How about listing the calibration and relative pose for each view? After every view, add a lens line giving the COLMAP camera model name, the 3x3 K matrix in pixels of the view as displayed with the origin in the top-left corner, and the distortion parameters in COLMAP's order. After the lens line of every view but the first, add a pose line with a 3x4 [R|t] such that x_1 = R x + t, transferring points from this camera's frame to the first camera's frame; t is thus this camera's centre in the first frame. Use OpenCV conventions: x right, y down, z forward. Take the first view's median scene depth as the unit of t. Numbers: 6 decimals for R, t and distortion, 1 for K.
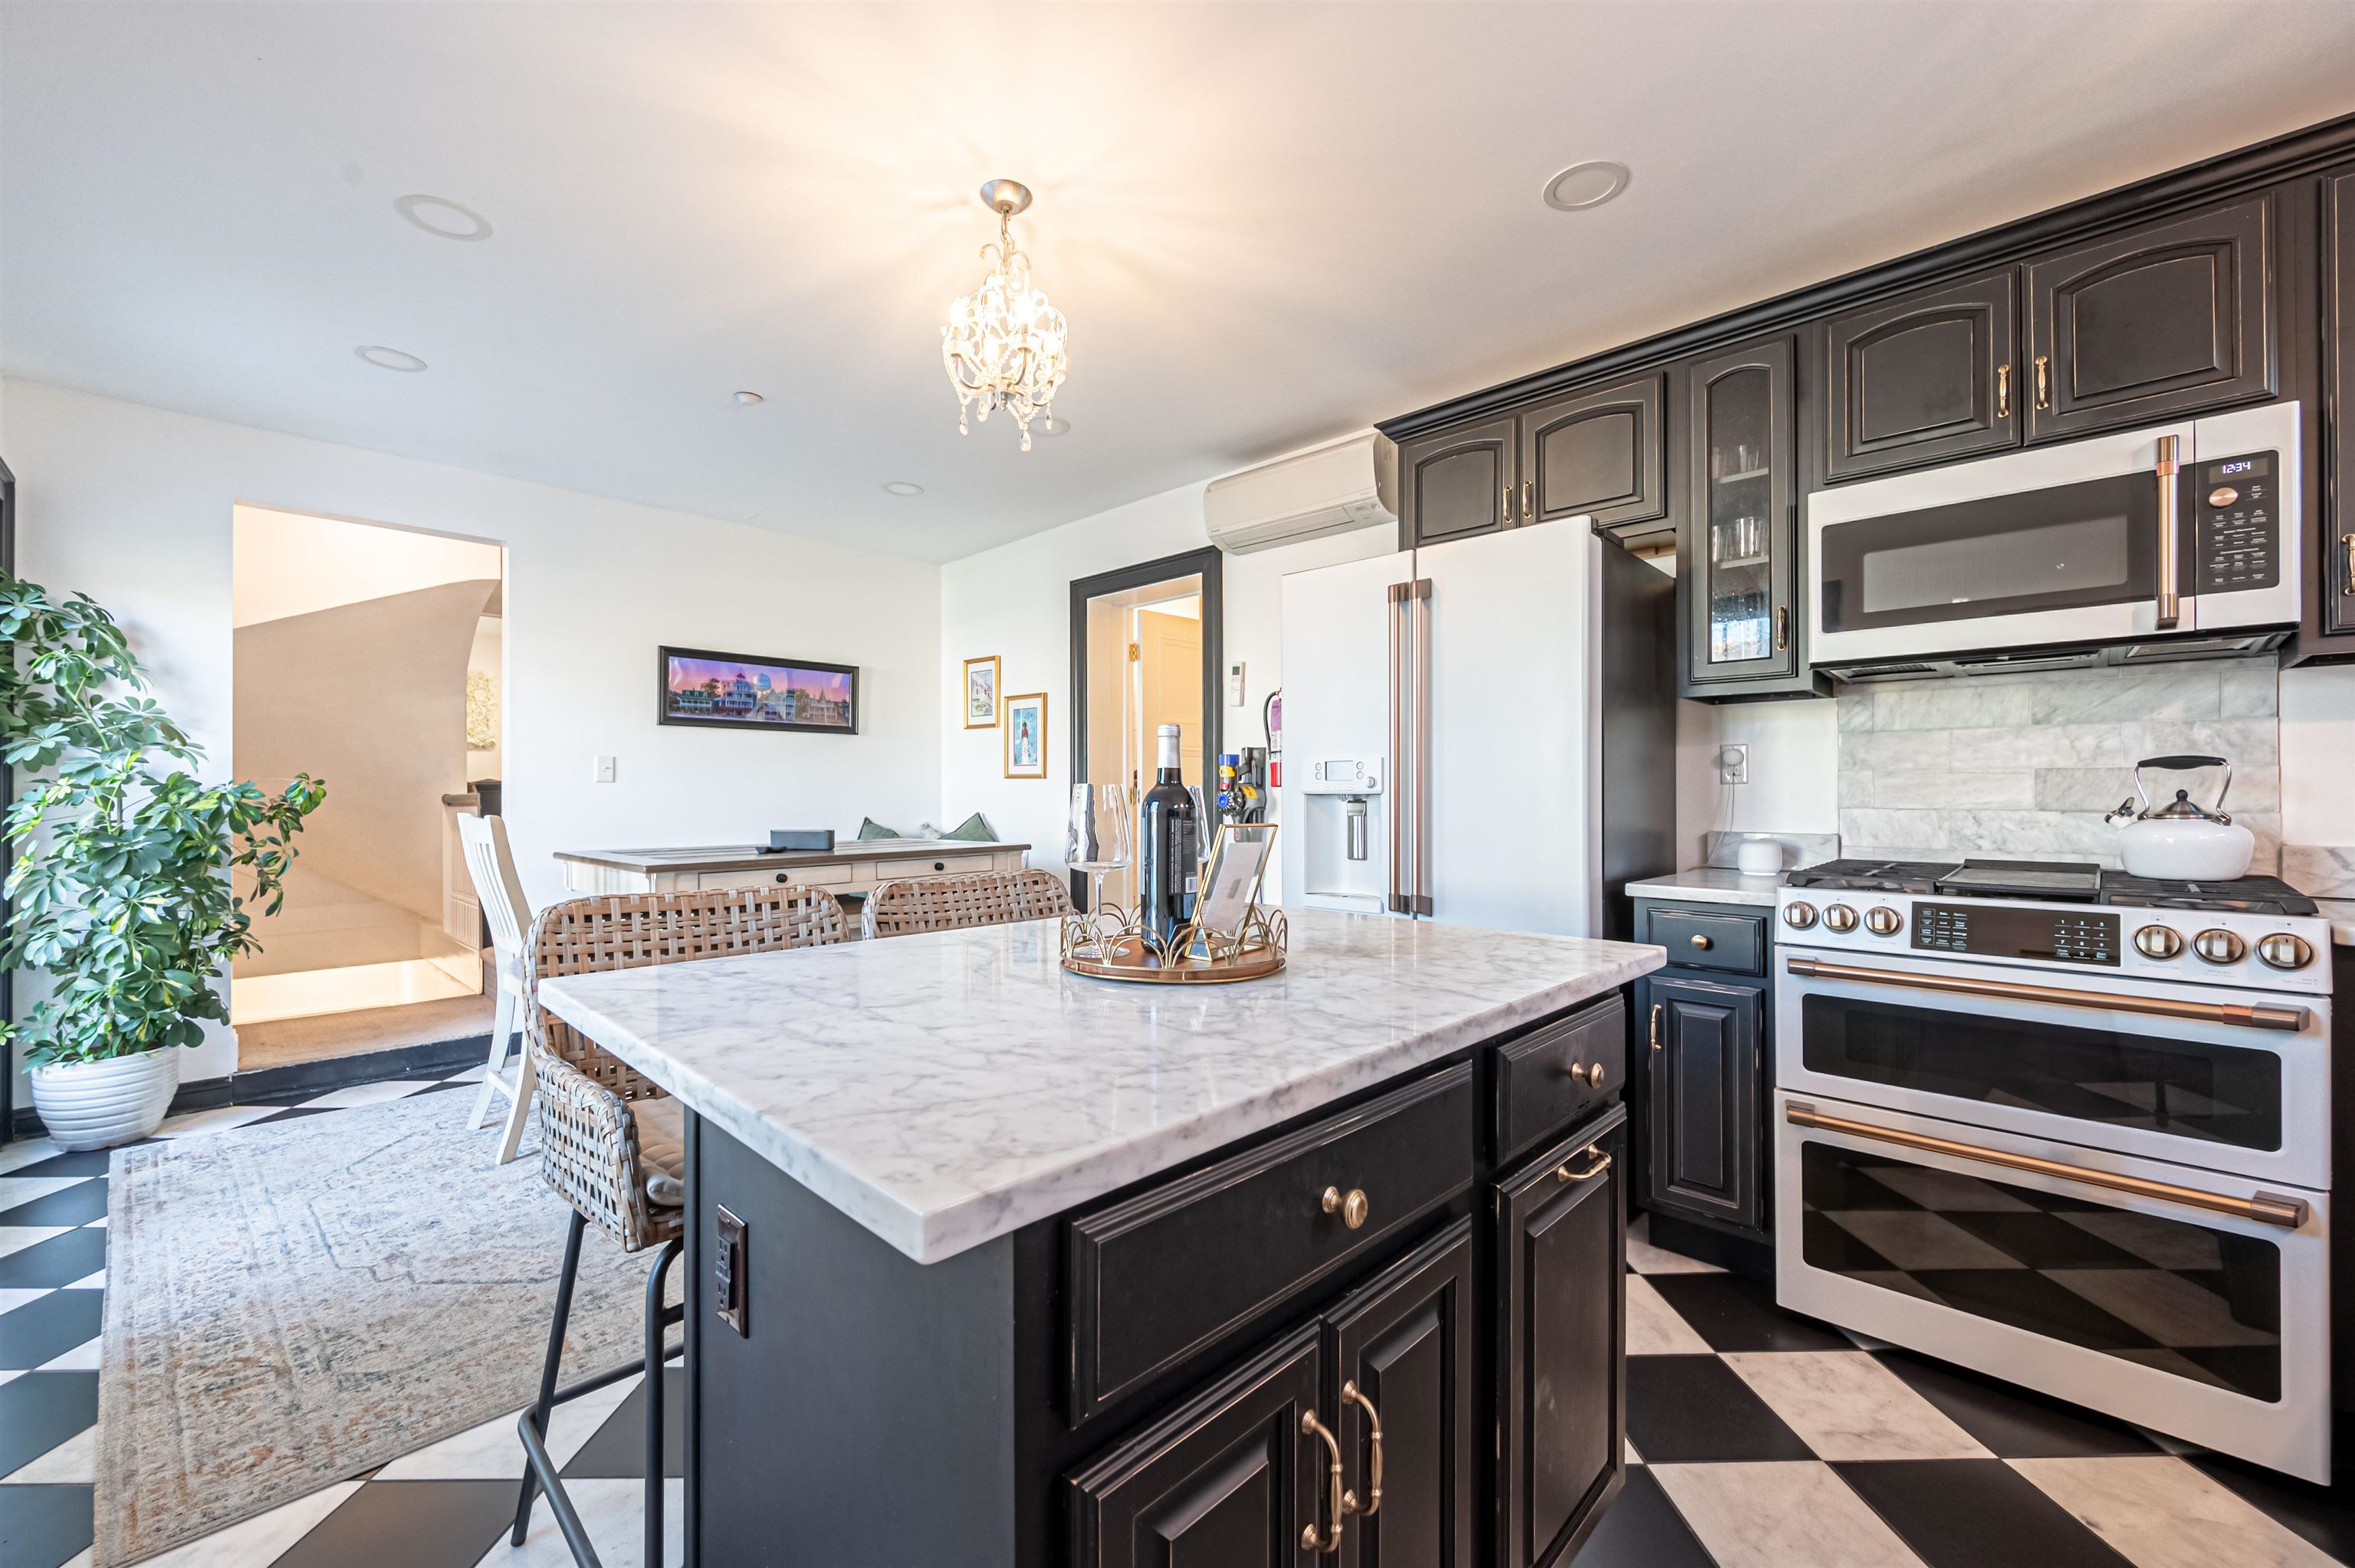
lens RADIAL K [[936.5, 0, 1181.7], [0, 936.5, 786.8], [0, 0, 1]] dist [0.000288, -0.000241]
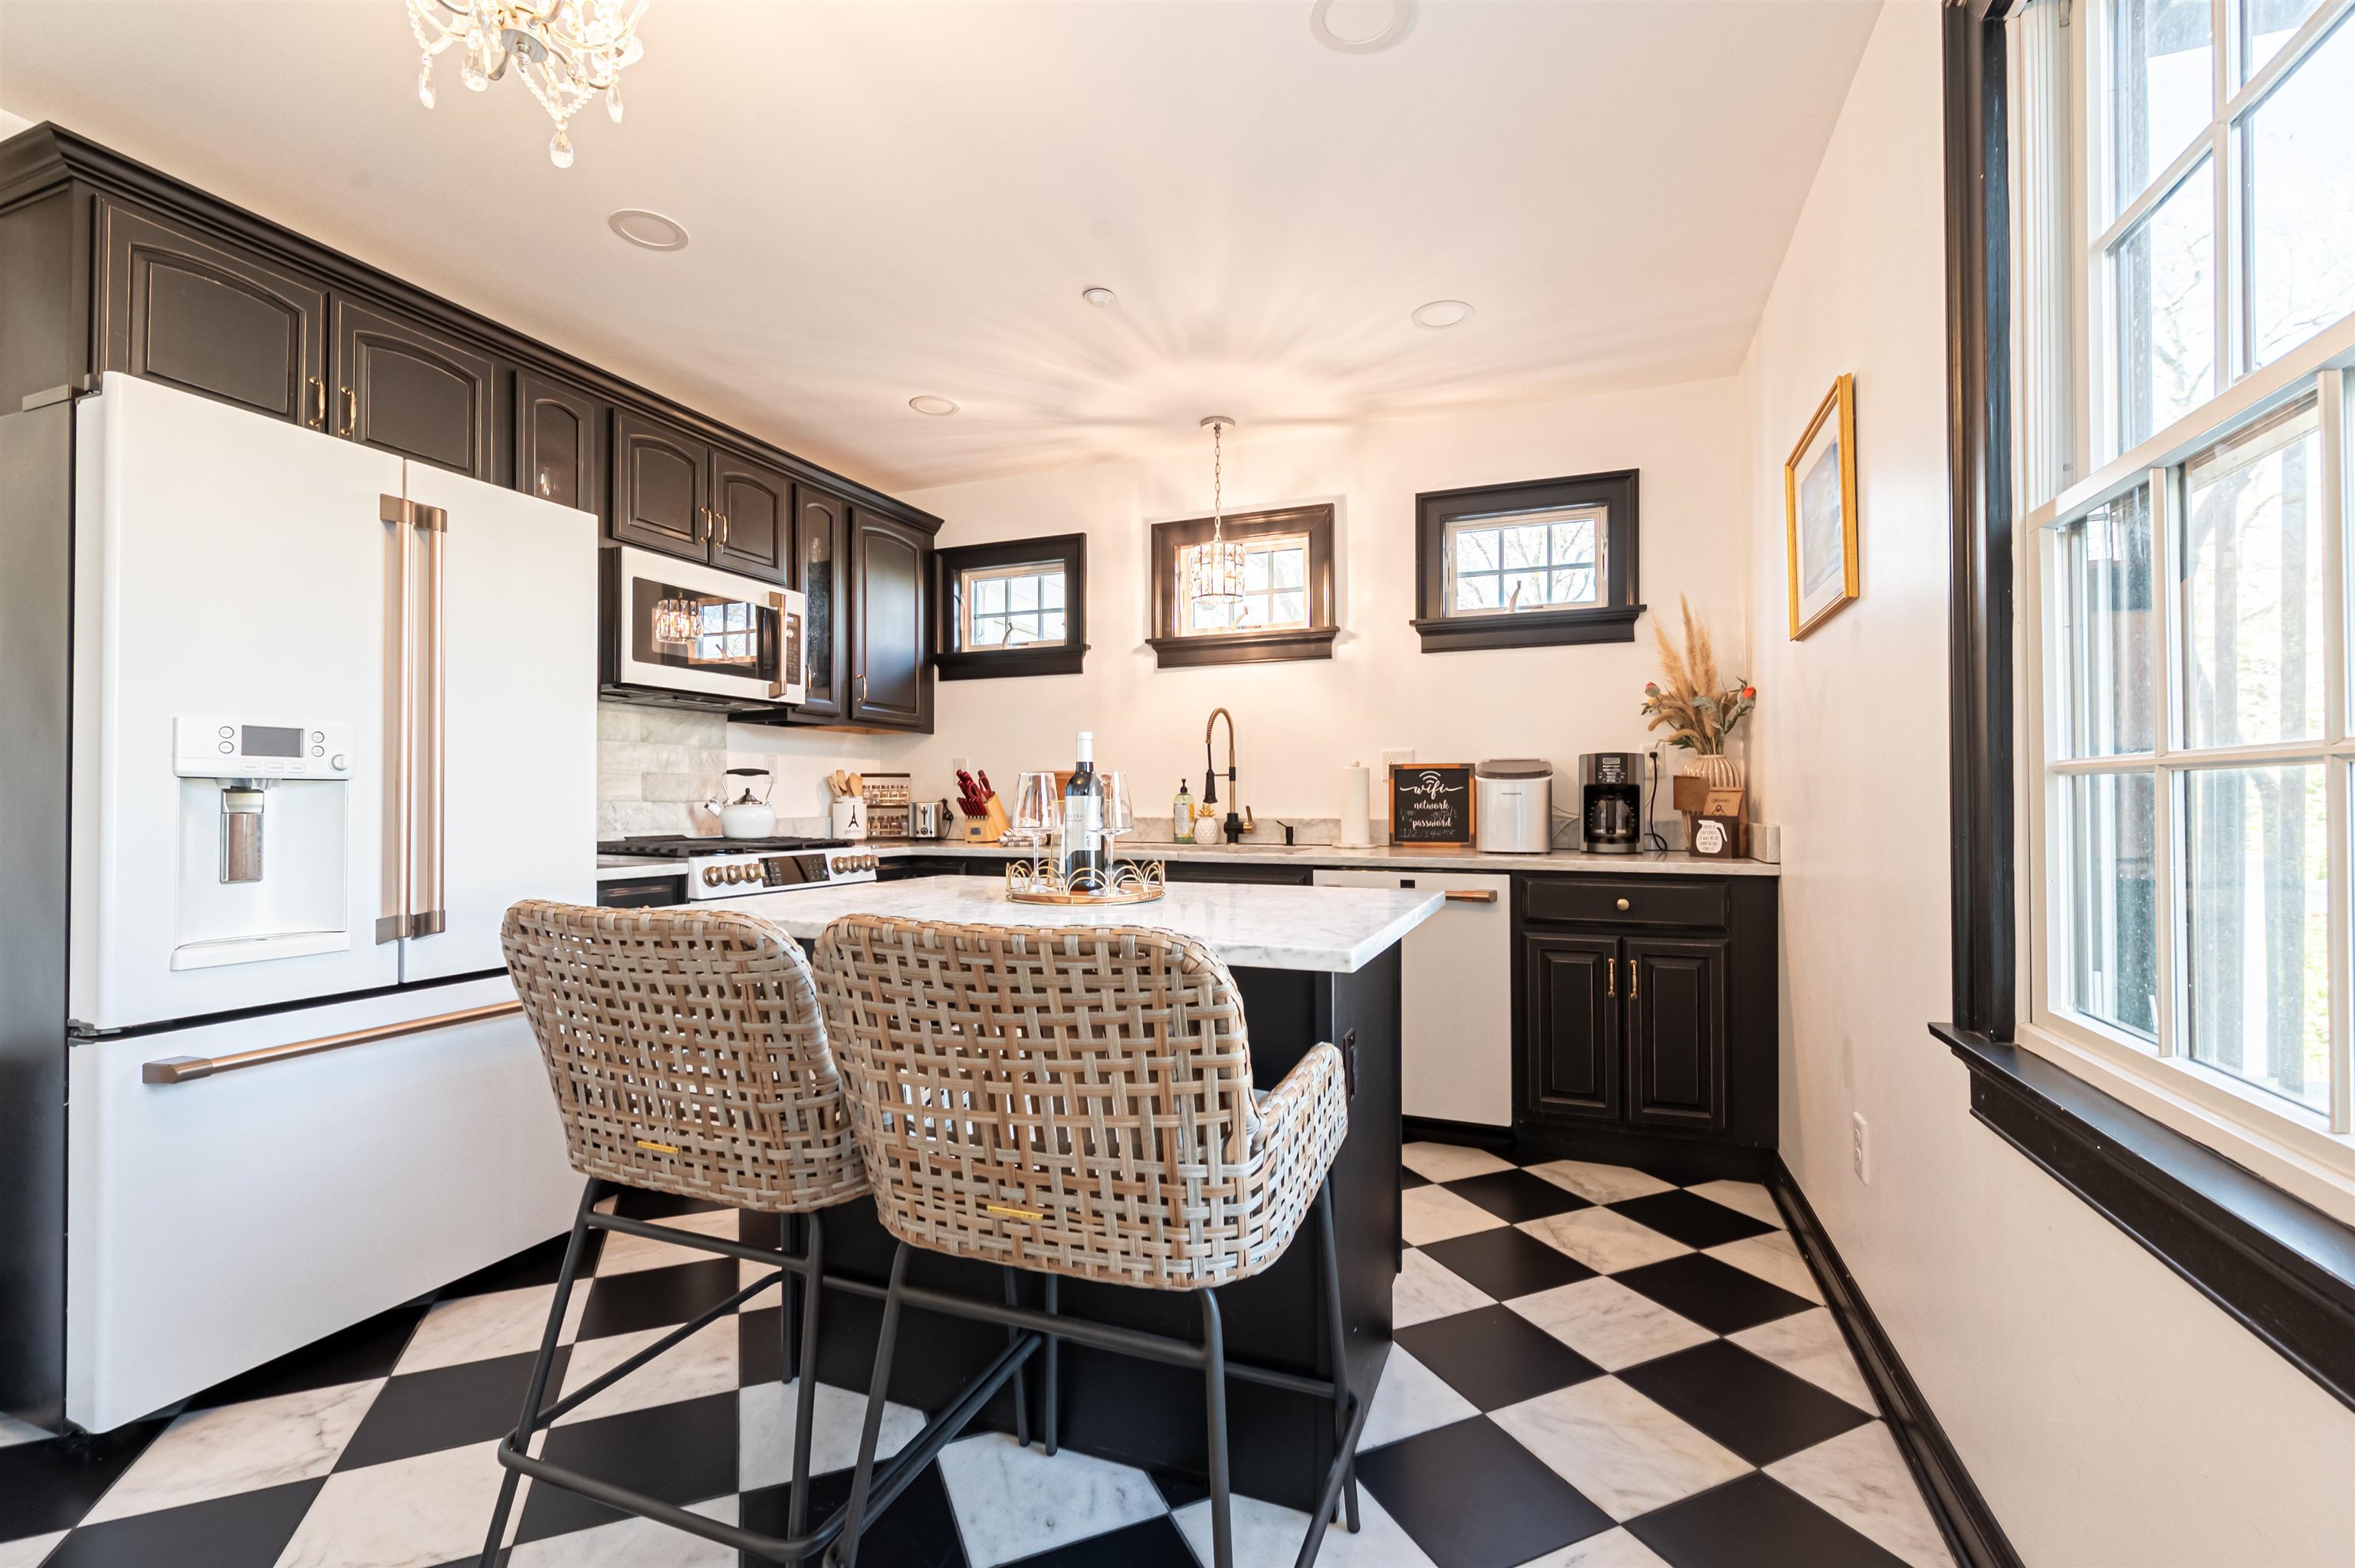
lens RADIAL K [[989.3, 0, 1170.3], [0, 989.3, 795.8], [0, 0, 1]] dist [-0.002401, -0.000254]
pose [[-0.377229, 0.004874, 0.926107, -0.818887], [-0.012210, 0.999873, -0.010236, 0.023211], [-0.926039, -0.015169, -0.377122, 0.821413]]
